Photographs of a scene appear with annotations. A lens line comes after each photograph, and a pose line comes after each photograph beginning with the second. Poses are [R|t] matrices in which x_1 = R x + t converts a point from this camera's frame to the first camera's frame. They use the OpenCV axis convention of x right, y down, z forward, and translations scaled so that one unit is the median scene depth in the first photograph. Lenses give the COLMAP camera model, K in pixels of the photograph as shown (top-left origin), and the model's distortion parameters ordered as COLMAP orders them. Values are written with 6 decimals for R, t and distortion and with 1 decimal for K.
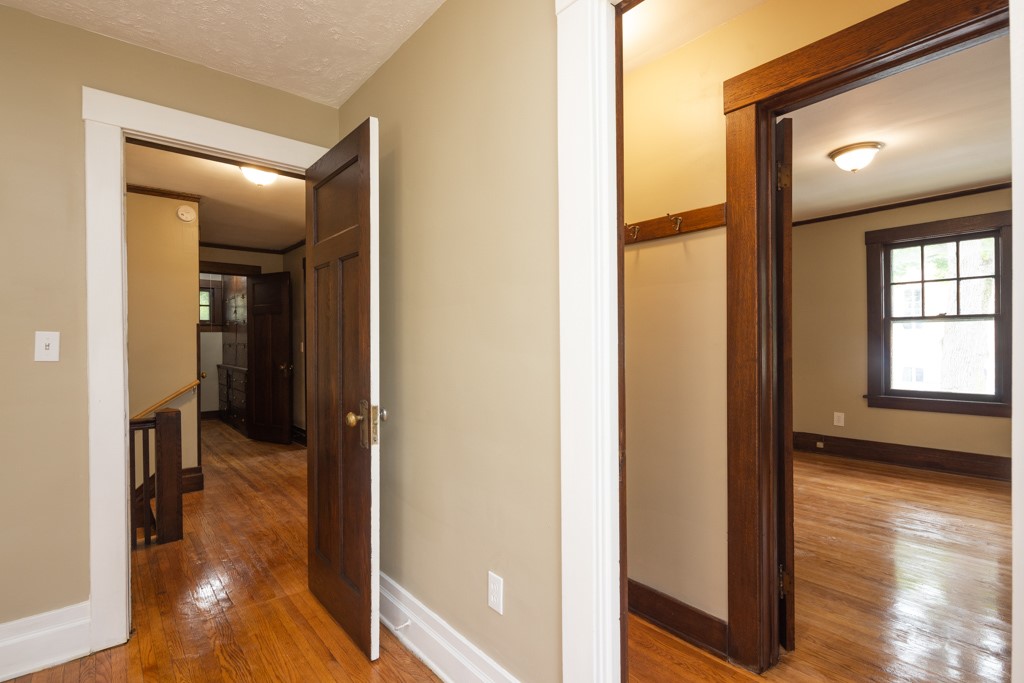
lens RADIAL K [[492.7, 0, 506.3], [0, 492.7, 340.7], [0, 0, 1]] dist [0.004580, -0.004485]
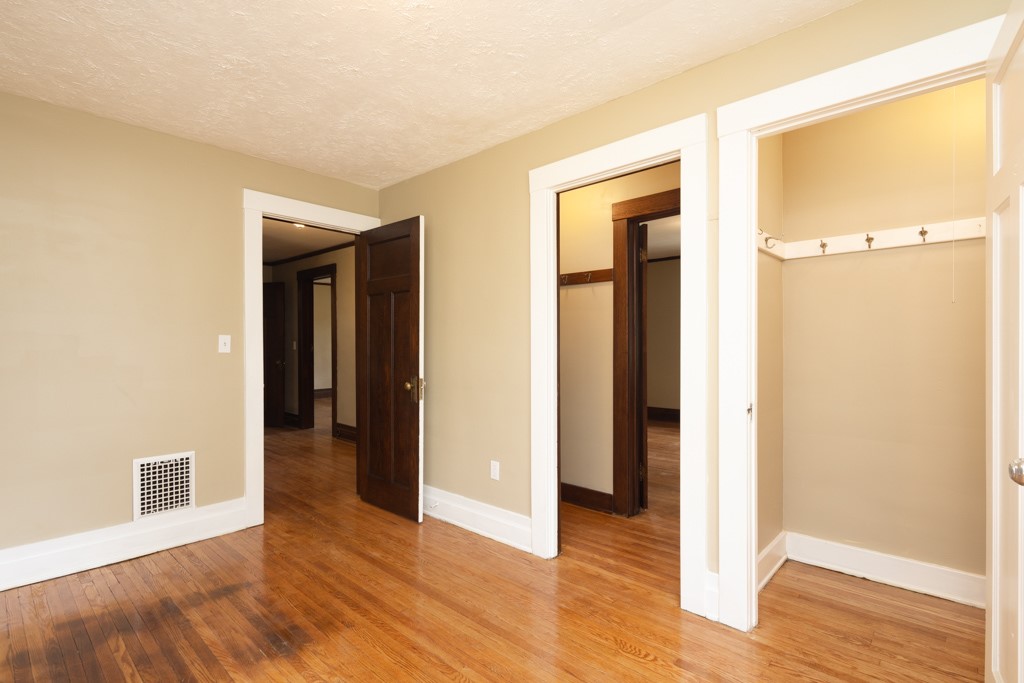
lens RADIAL K [[492.7, 0, 514.2], [0, 492.7, 340.4], [0, 0, 1]] dist [0.004580, -0.004485]
pose [[0.989489, 0.005291, 0.144510, -0.191277], [-0.005176, 0.999986, -0.001172, -0.003990], [-0.144514, 0.000412, 0.989503, -0.786405]]
